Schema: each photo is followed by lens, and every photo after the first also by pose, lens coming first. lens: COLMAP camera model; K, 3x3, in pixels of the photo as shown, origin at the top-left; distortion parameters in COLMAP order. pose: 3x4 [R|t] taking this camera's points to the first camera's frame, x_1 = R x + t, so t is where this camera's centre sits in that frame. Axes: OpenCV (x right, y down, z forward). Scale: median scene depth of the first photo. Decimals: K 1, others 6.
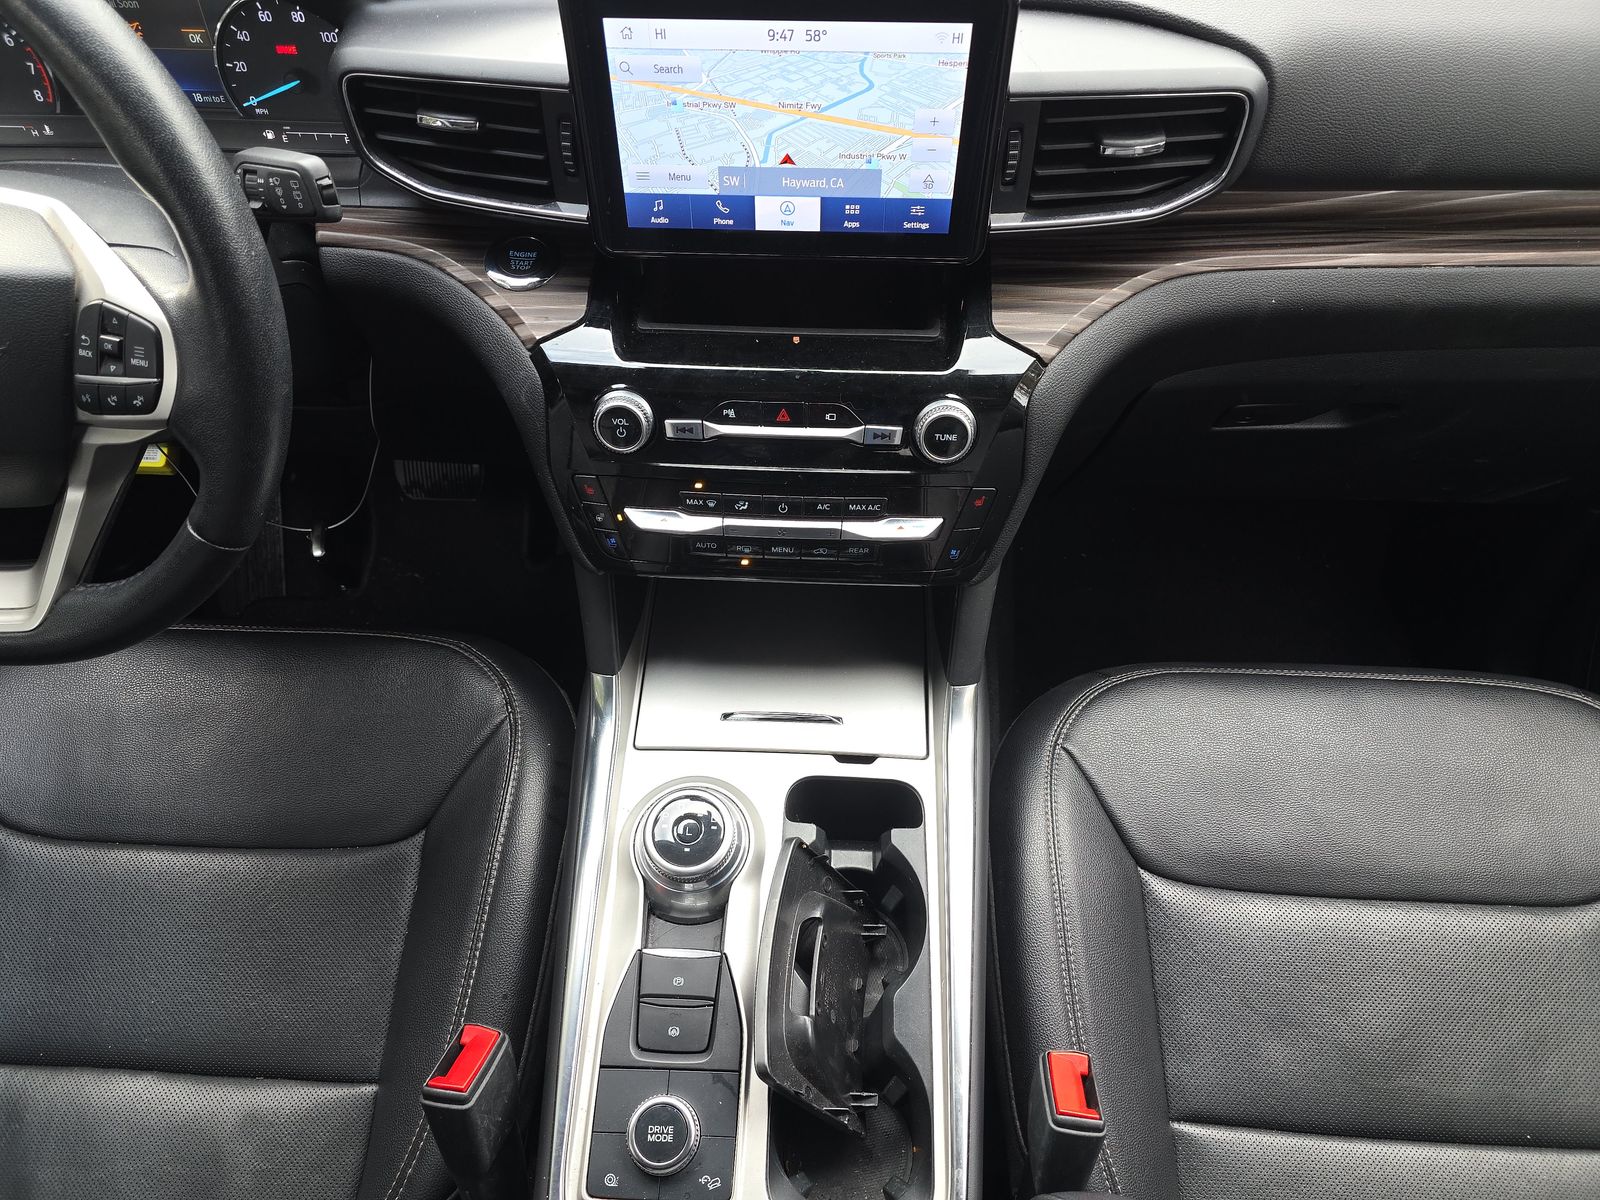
lens RADIAL K [[1044.9, 0, 799.6], [0, 1044.9, 607.1], [0, 0, 1]] dist [0.021745, -0.018750]
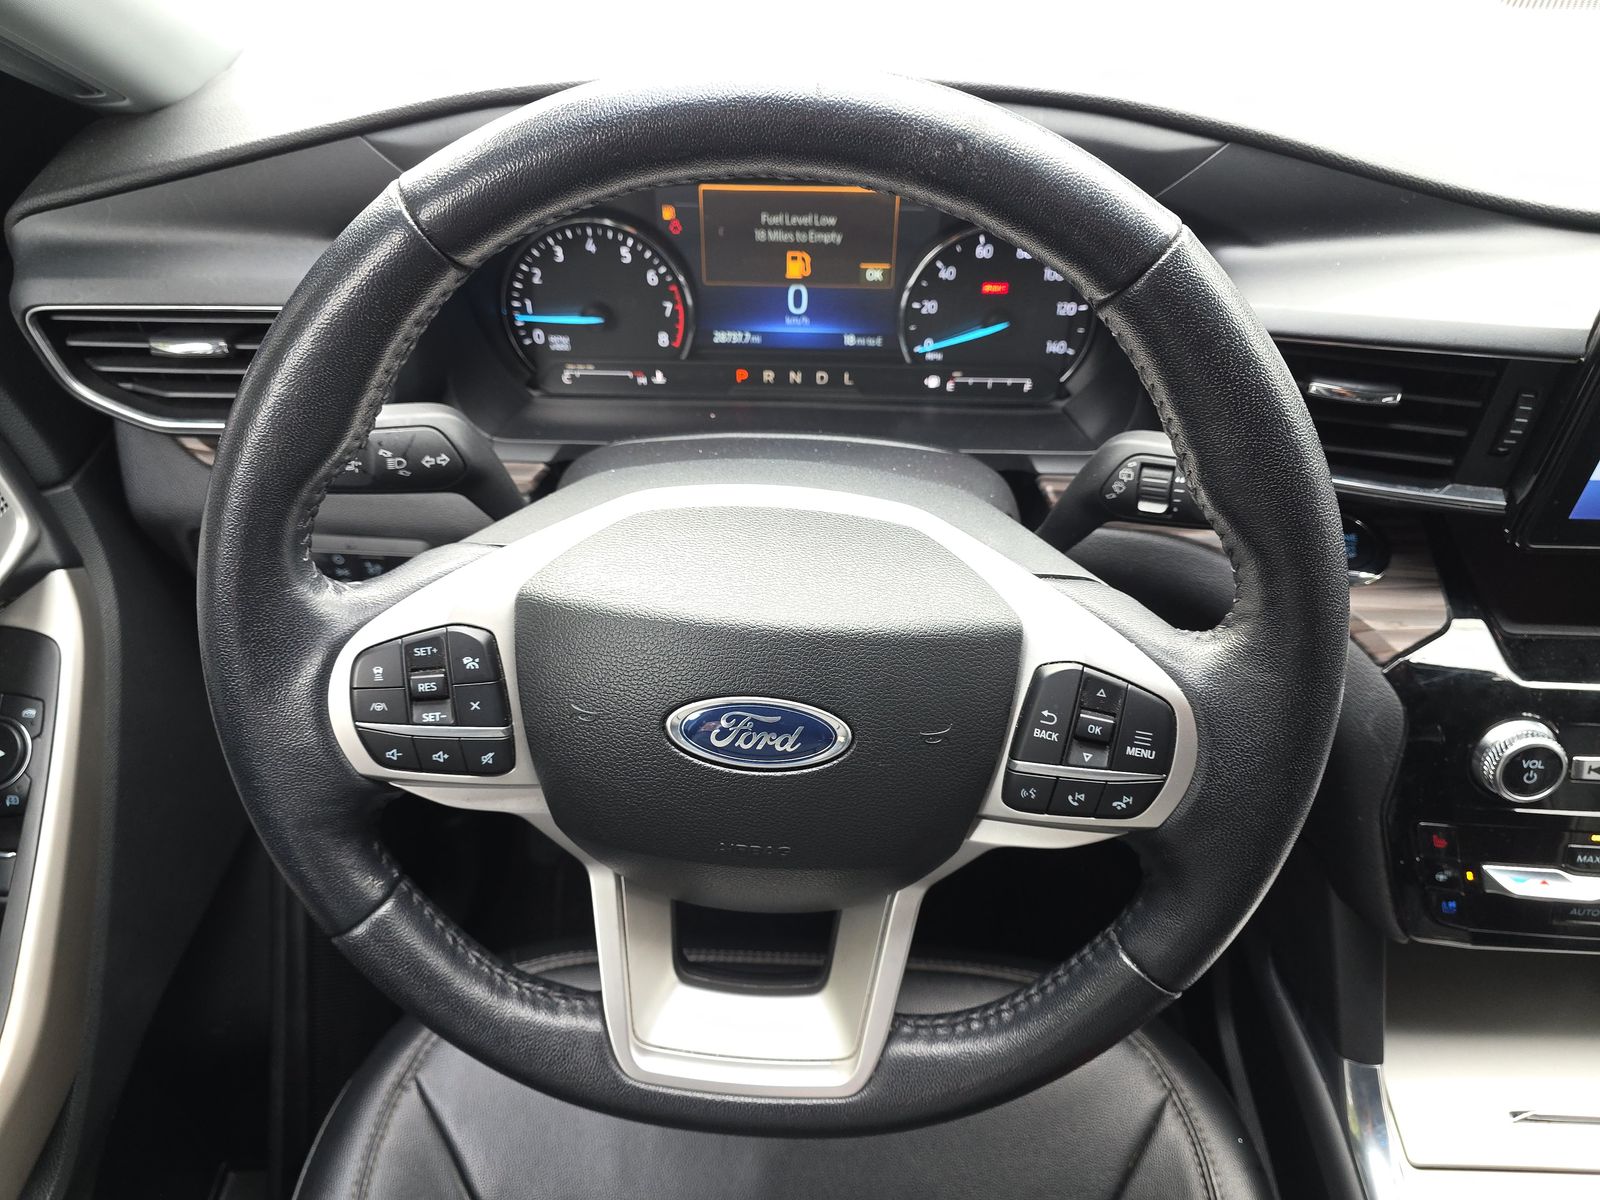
lens RADIAL K [[1044.9, 0, 798.7], [0, 1044.9, 602.9], [0, 0, 1]] dist [0.021745, -0.018750]
pose [[0.999986, -0.004882, -0.001946, -0.760229], [0.004596, 0.991953, -0.126522, -0.217278], [0.002548, 0.126511, 0.991962, 0.257697]]
